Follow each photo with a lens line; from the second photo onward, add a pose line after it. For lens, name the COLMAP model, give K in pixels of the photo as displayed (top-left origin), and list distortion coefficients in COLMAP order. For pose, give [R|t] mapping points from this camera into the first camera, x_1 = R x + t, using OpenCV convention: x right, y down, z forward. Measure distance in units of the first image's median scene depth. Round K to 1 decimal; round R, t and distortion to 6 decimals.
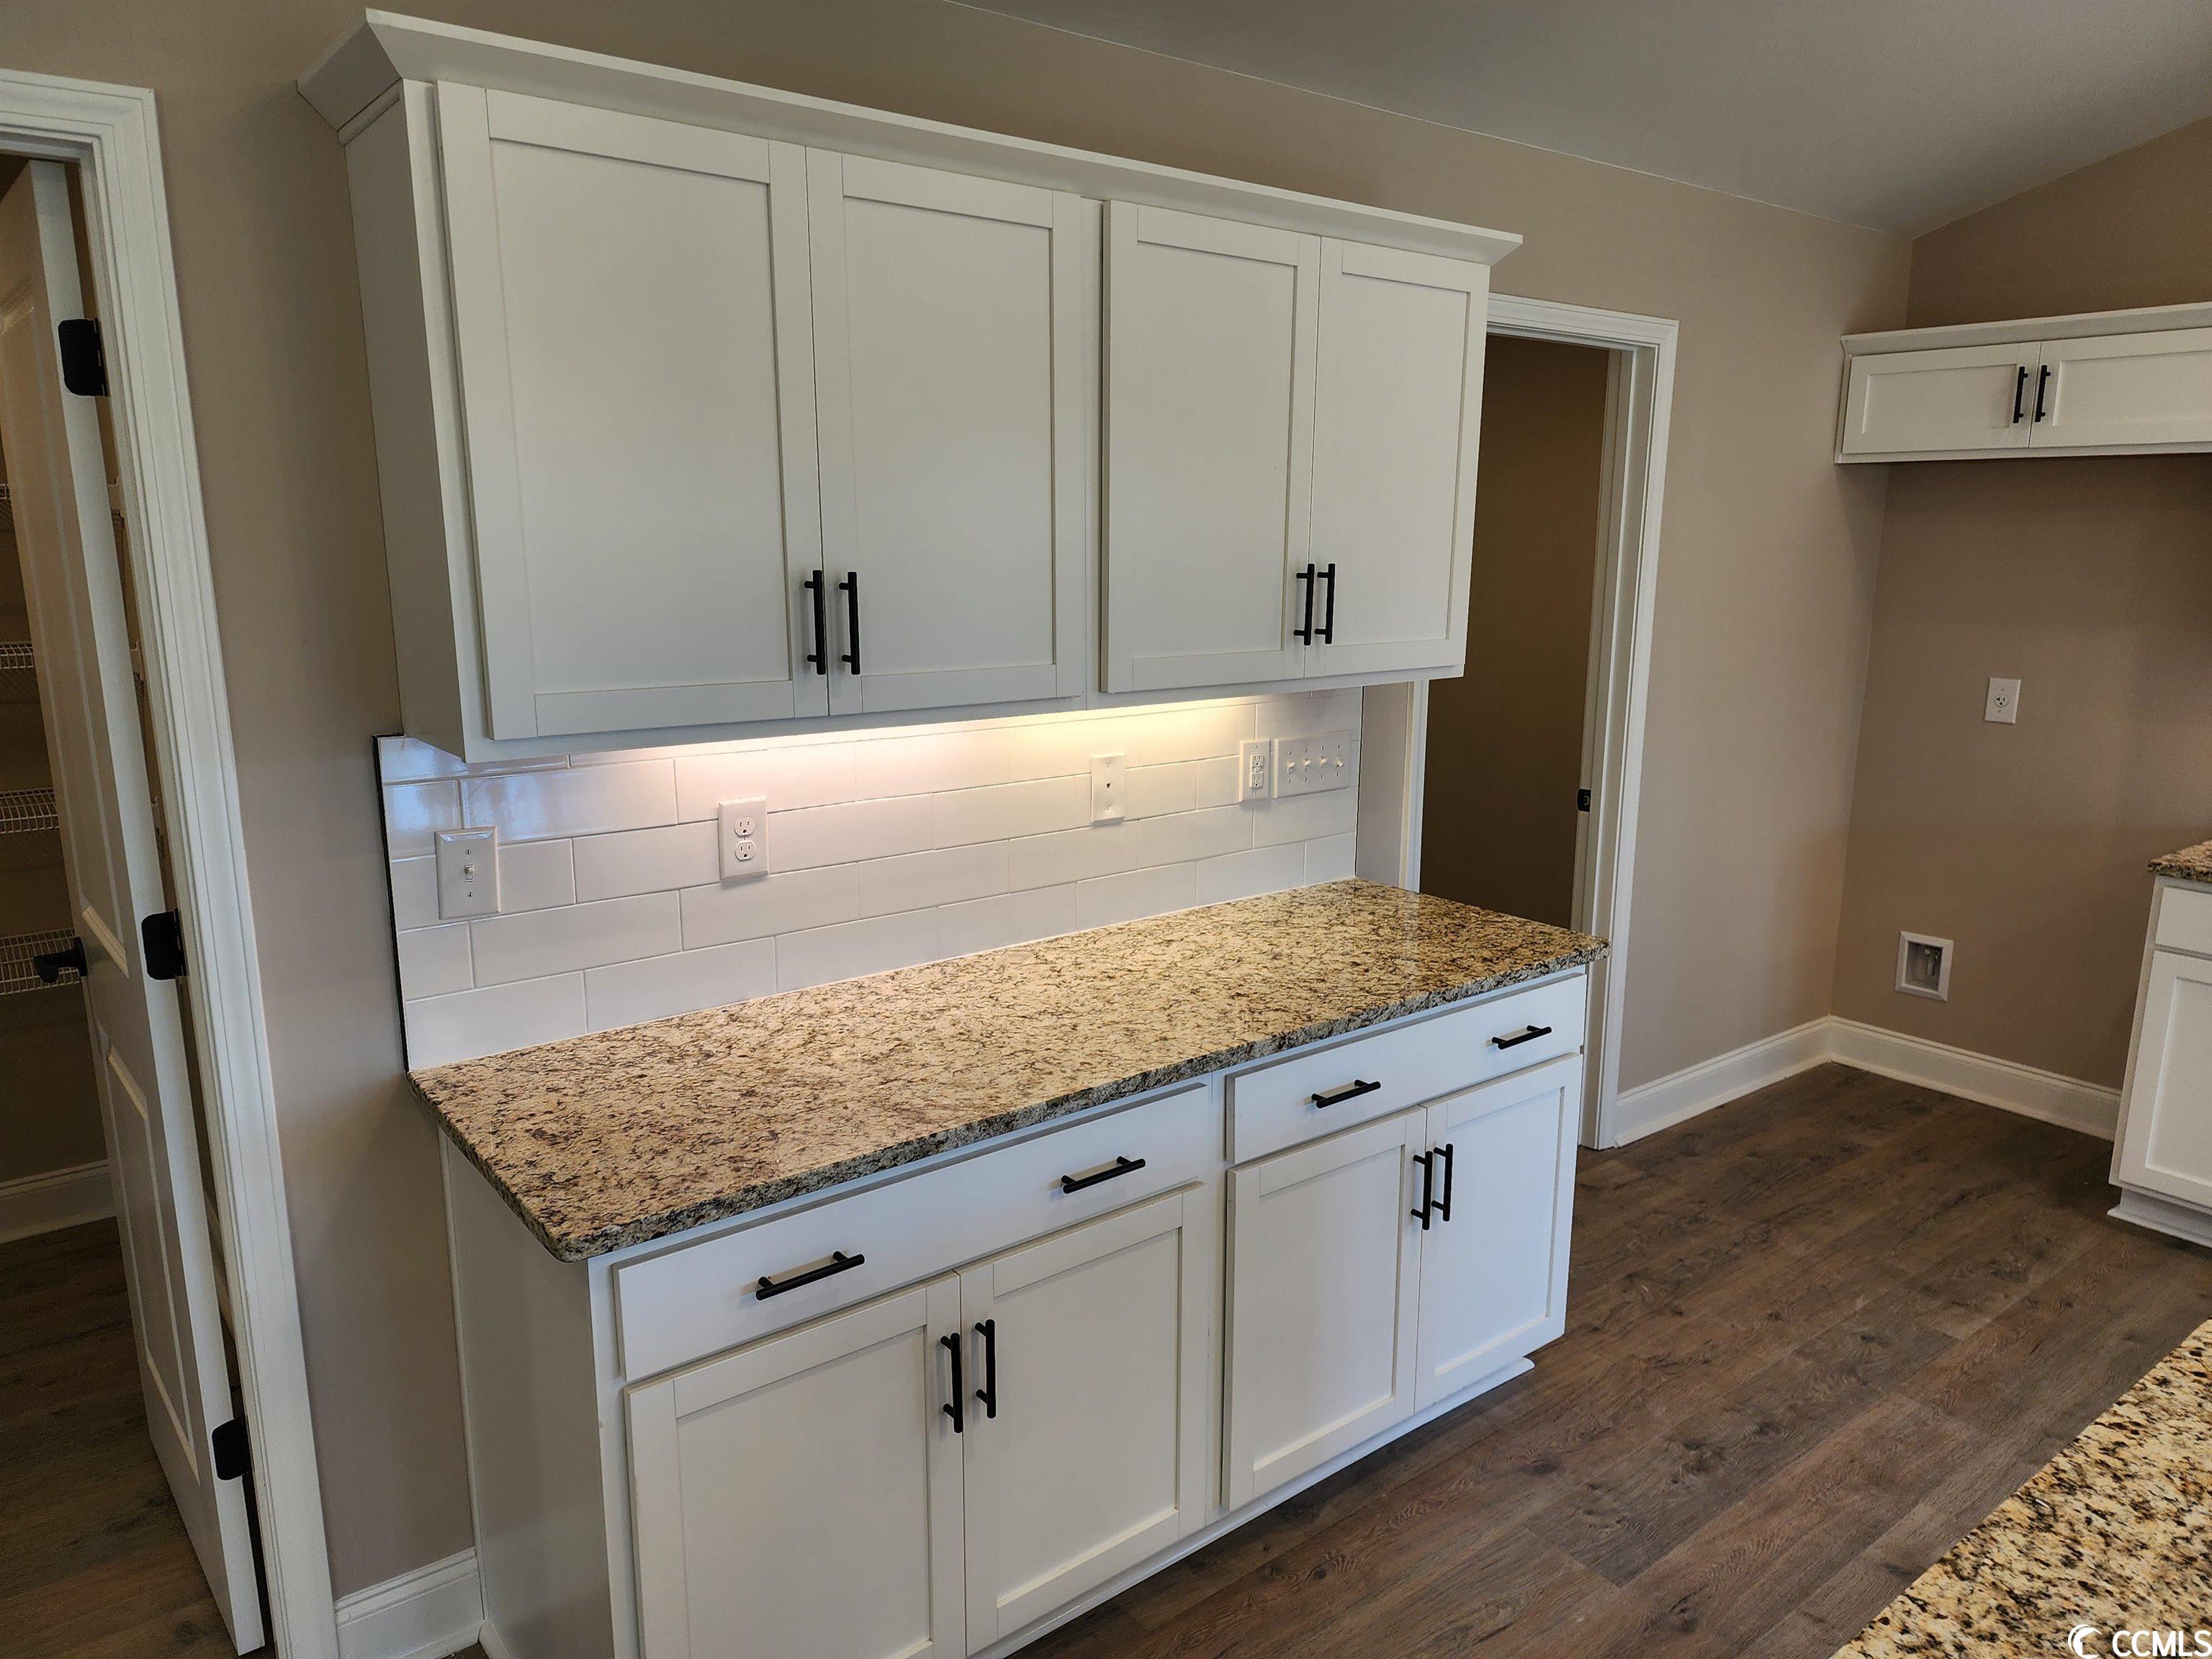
lens RADIAL K [[1493.9, 0, 1115.2], [0, 1493.9, 867.7], [0, 0, 1]] dist [0.047828, -0.038038]
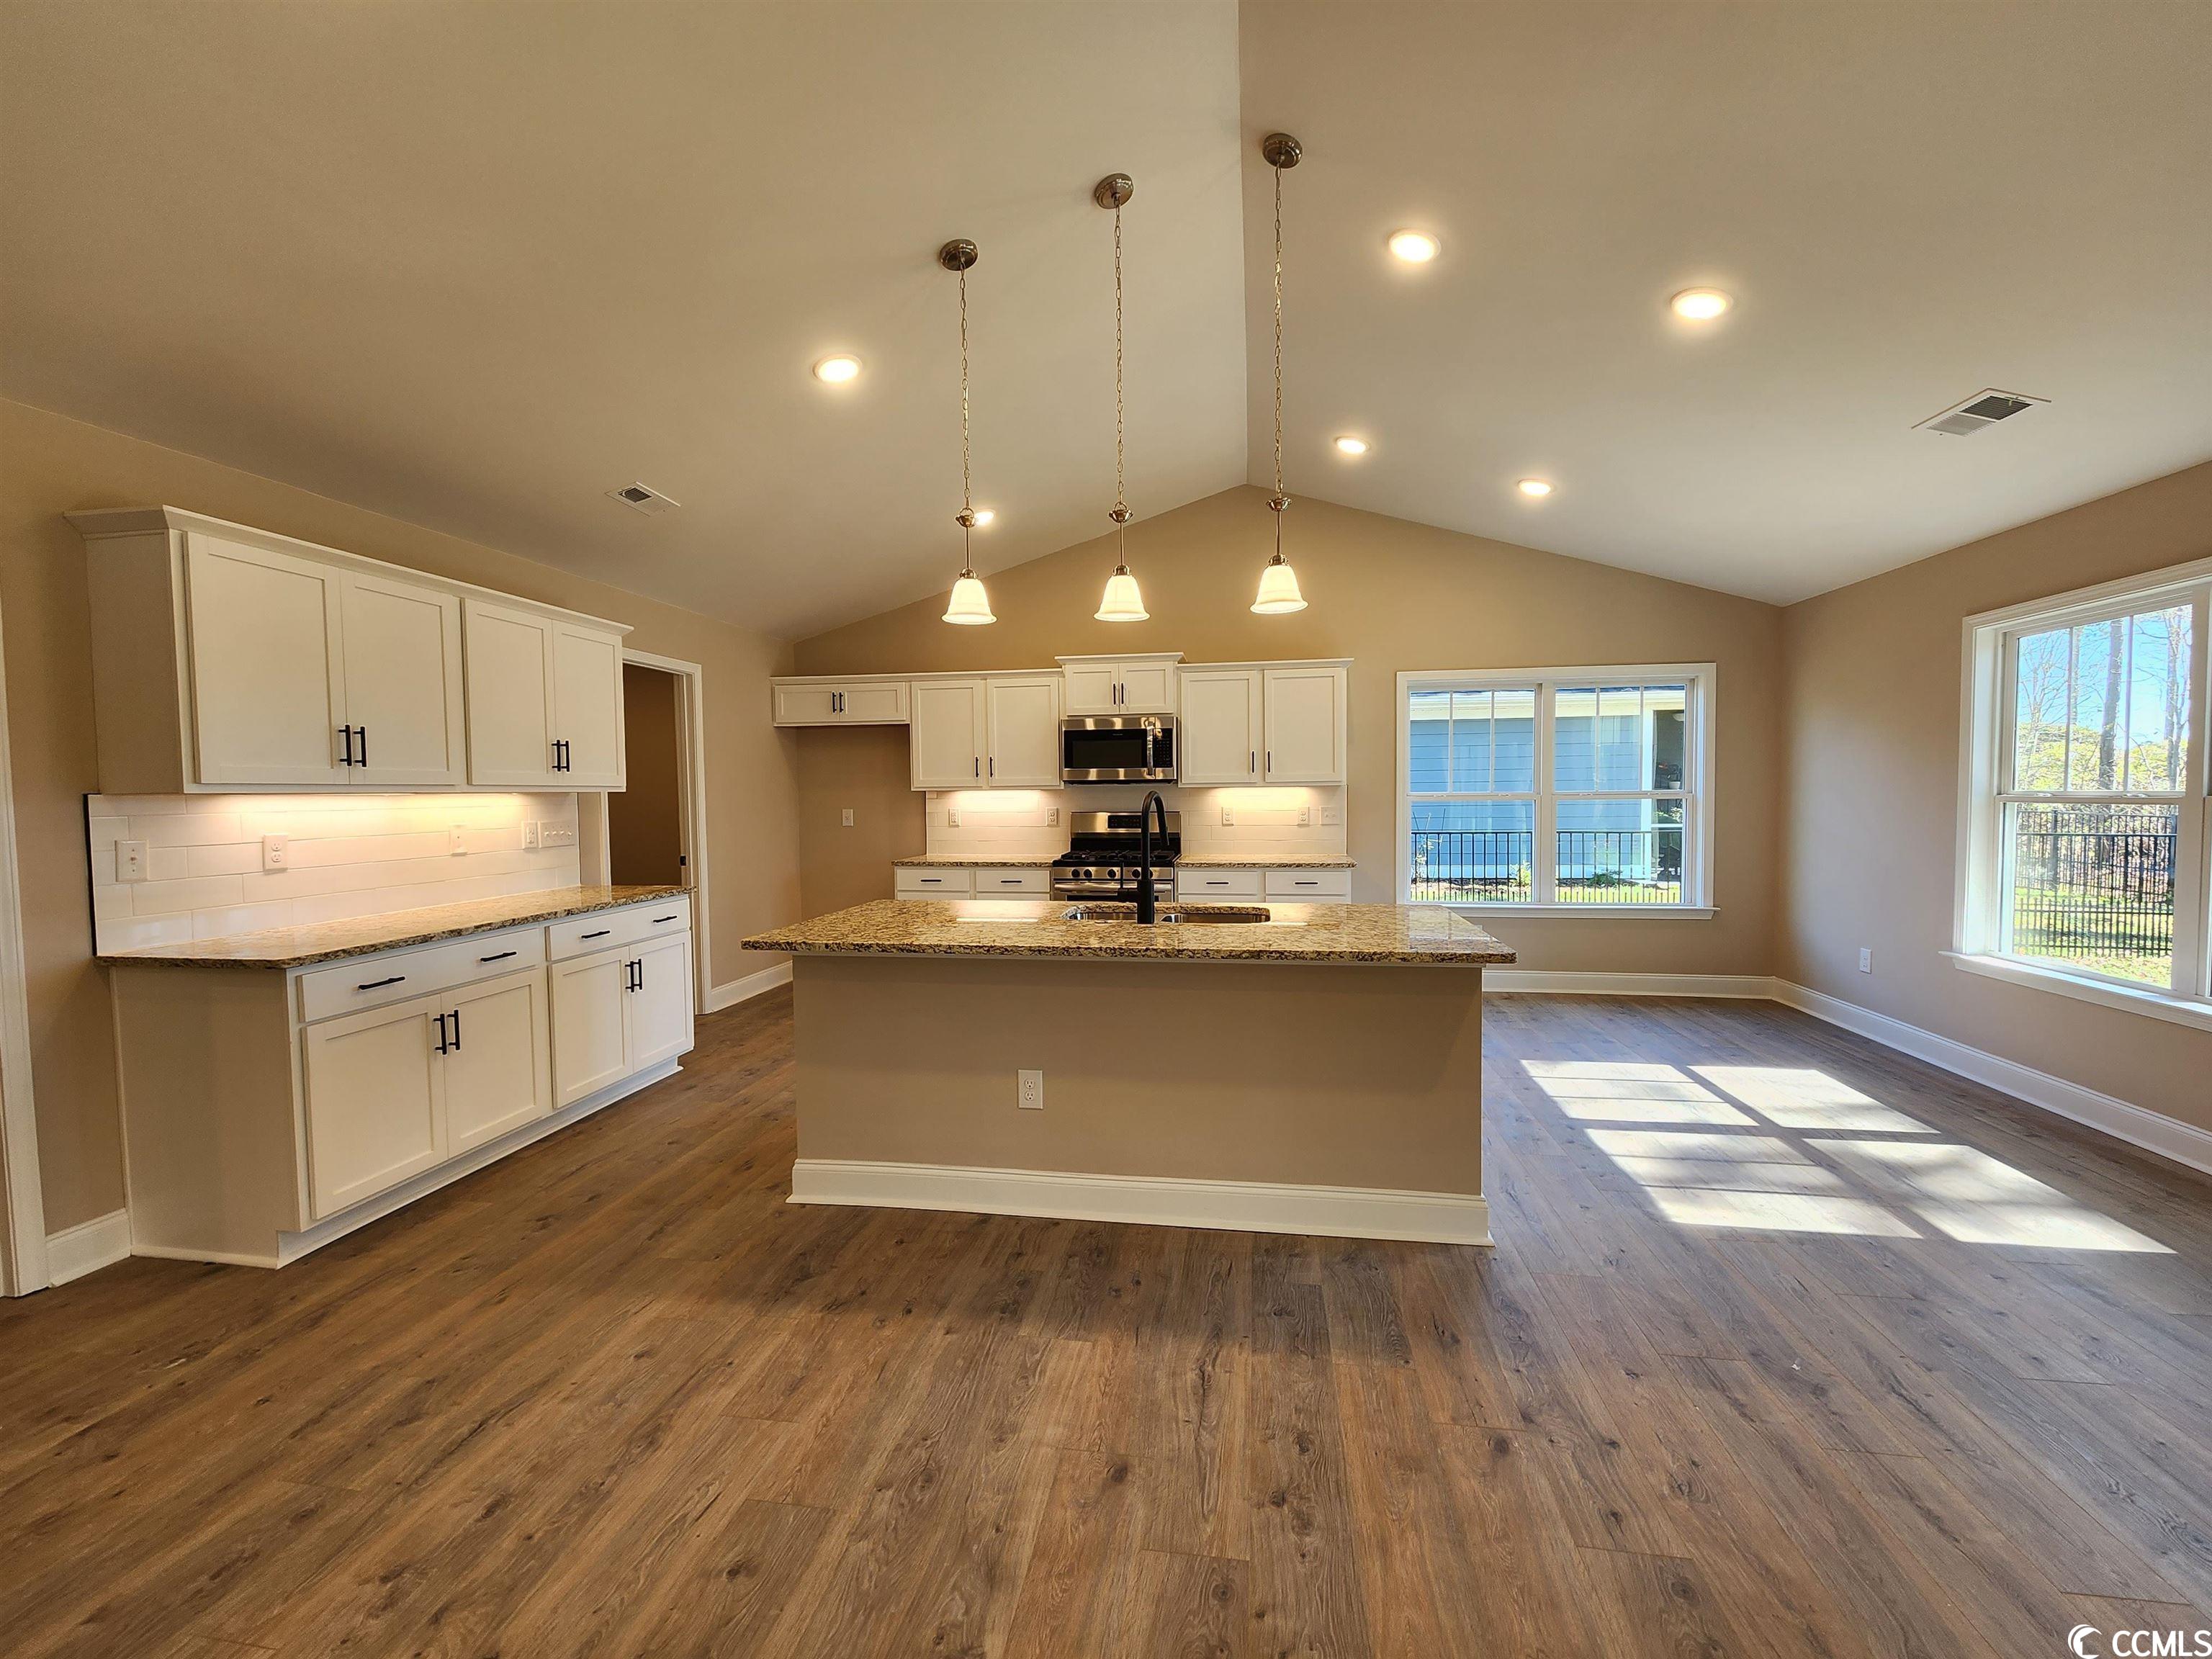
lens RADIAL K [[909.3, 0, 1104.2], [0, 909.3, 825.4], [0, 0, 1]] dist [-0.002372, -0.000105]
pose [[0.737936, -0.035238, 0.673950, -0.213495], [0.159253, 0.979526, -0.123158, 0.255607], [-0.655811, 0.198211, 0.728440, -0.650306]]
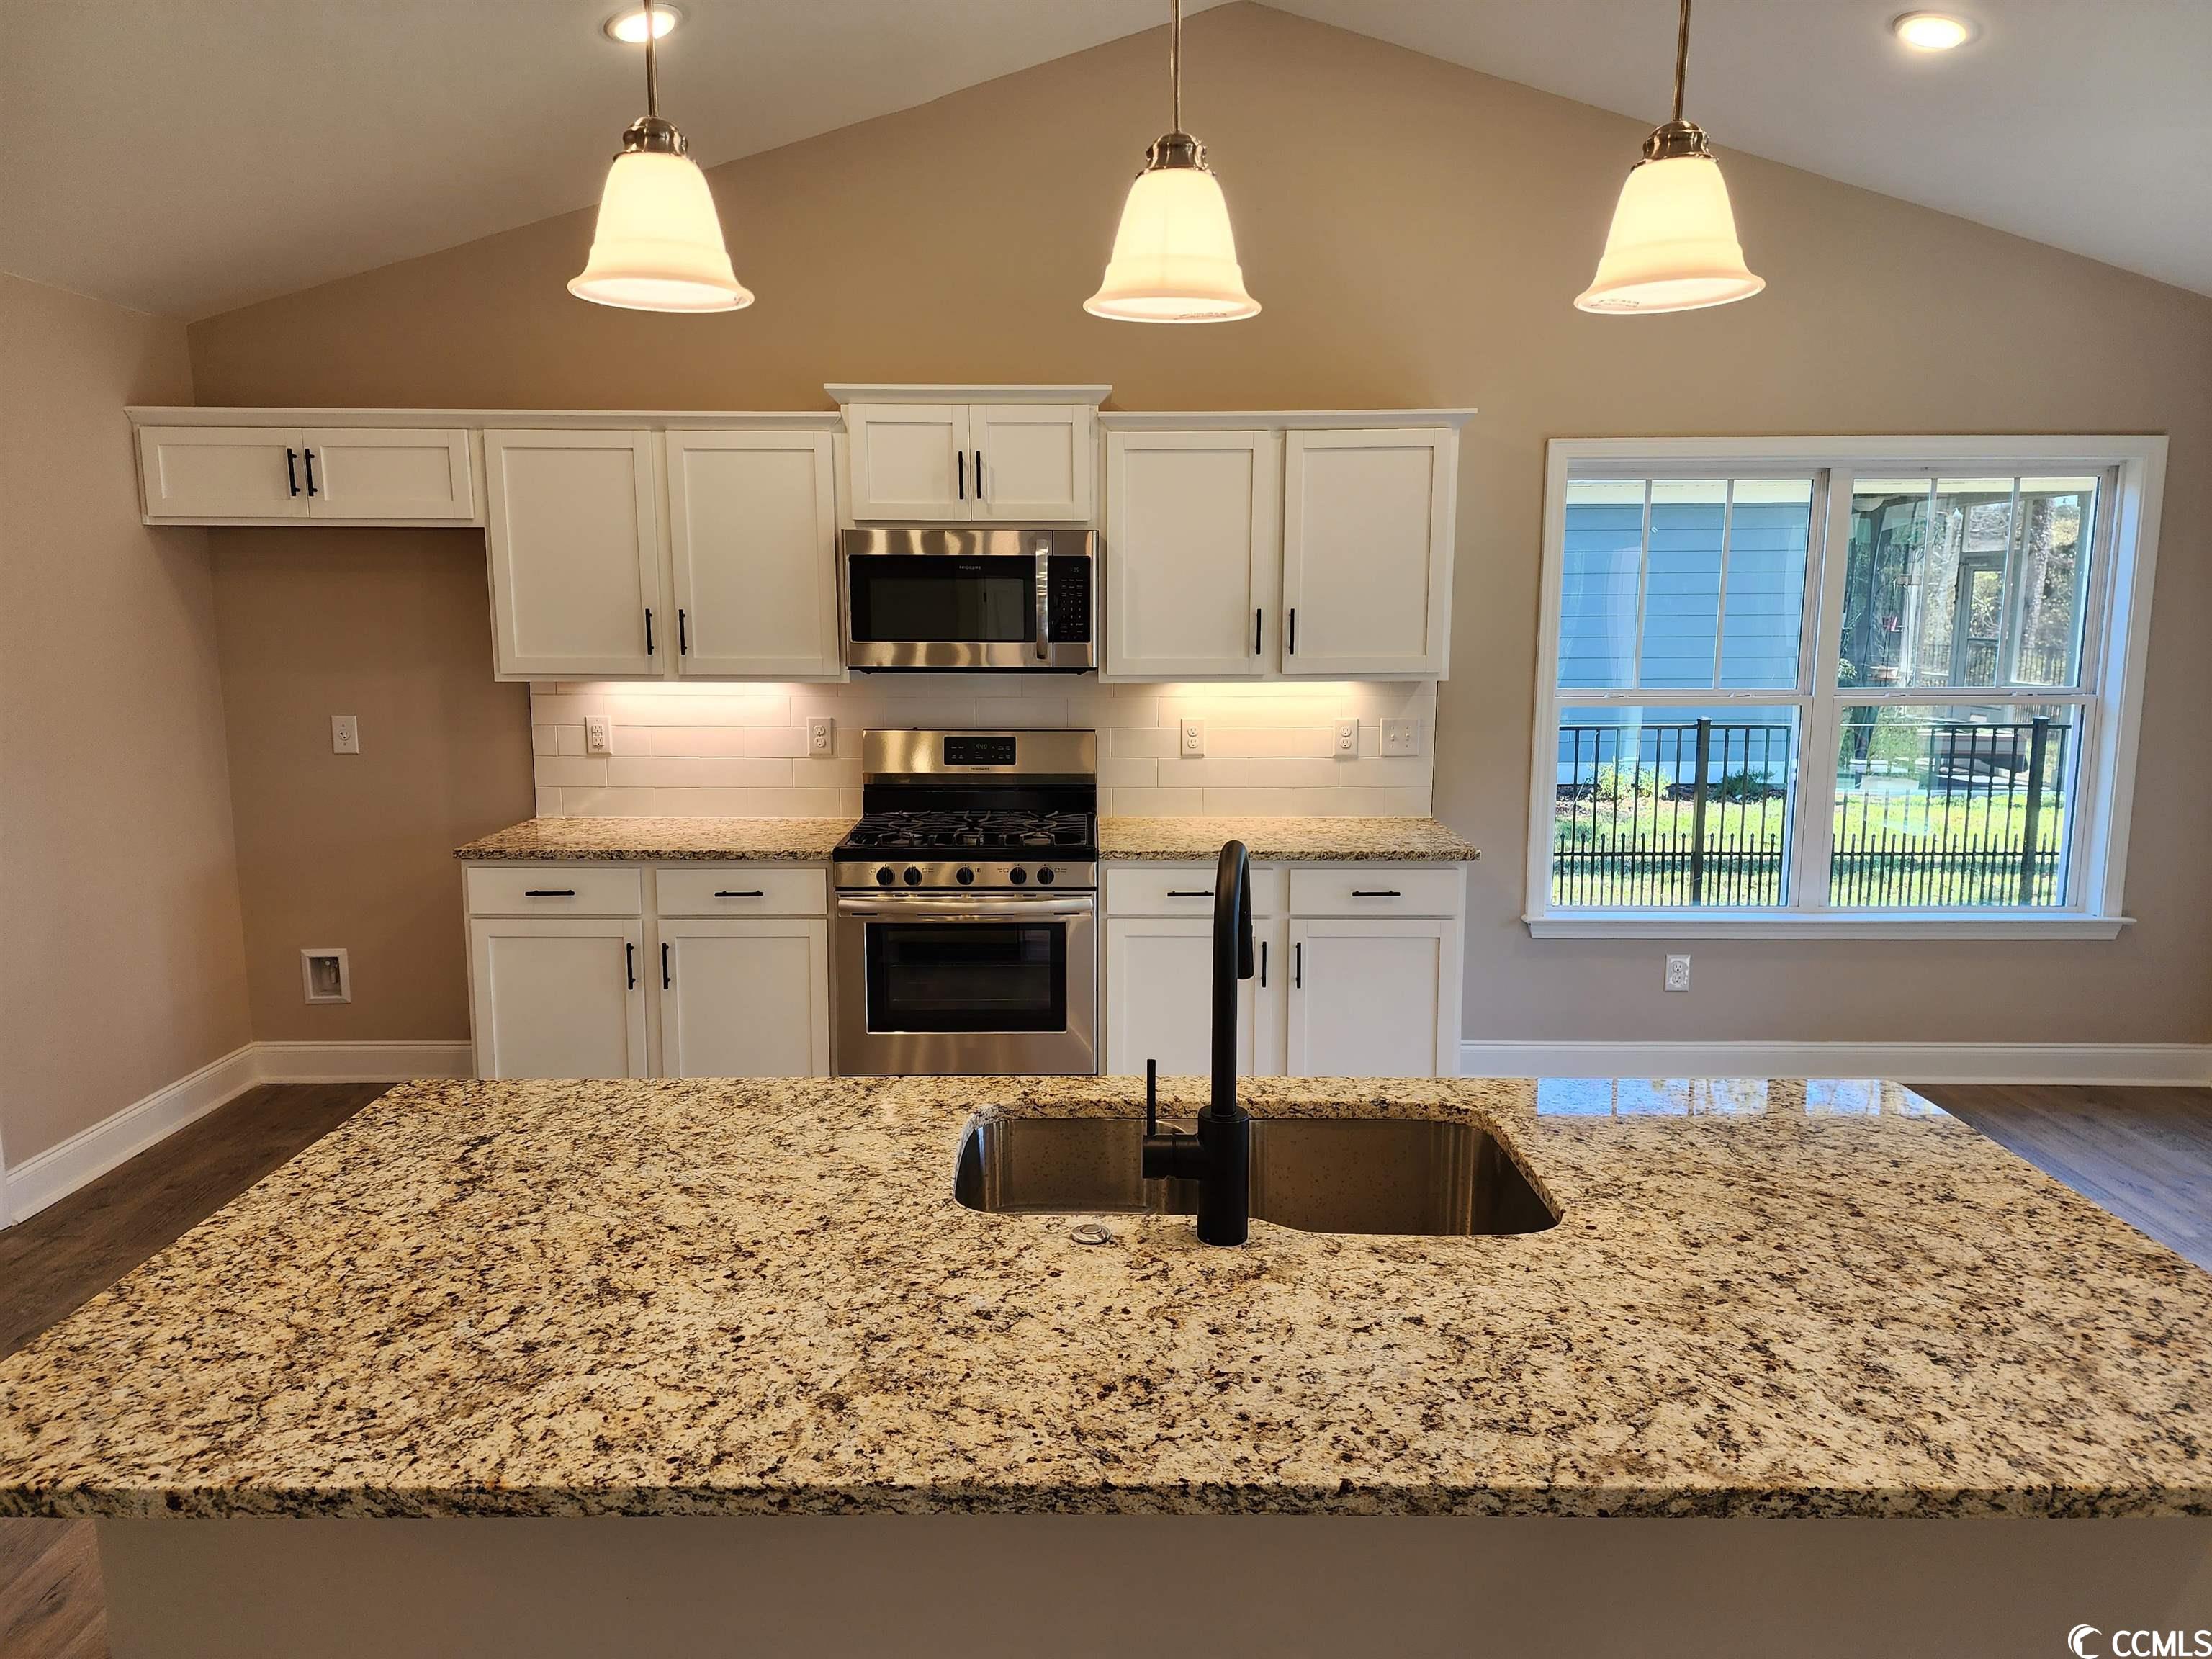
lens RADIAL K [[1493.9, 0, 1097.2], [0, 1493.9, 830.2], [0, 0, 1]] dist [0.047828, -0.038038]
pose [[0.617720, -0.123896, 0.776577, 0.062491], [0.173756, 0.984608, 0.018873, 0.060347], [-0.766962, 0.123277, 0.629739, -0.237202]]
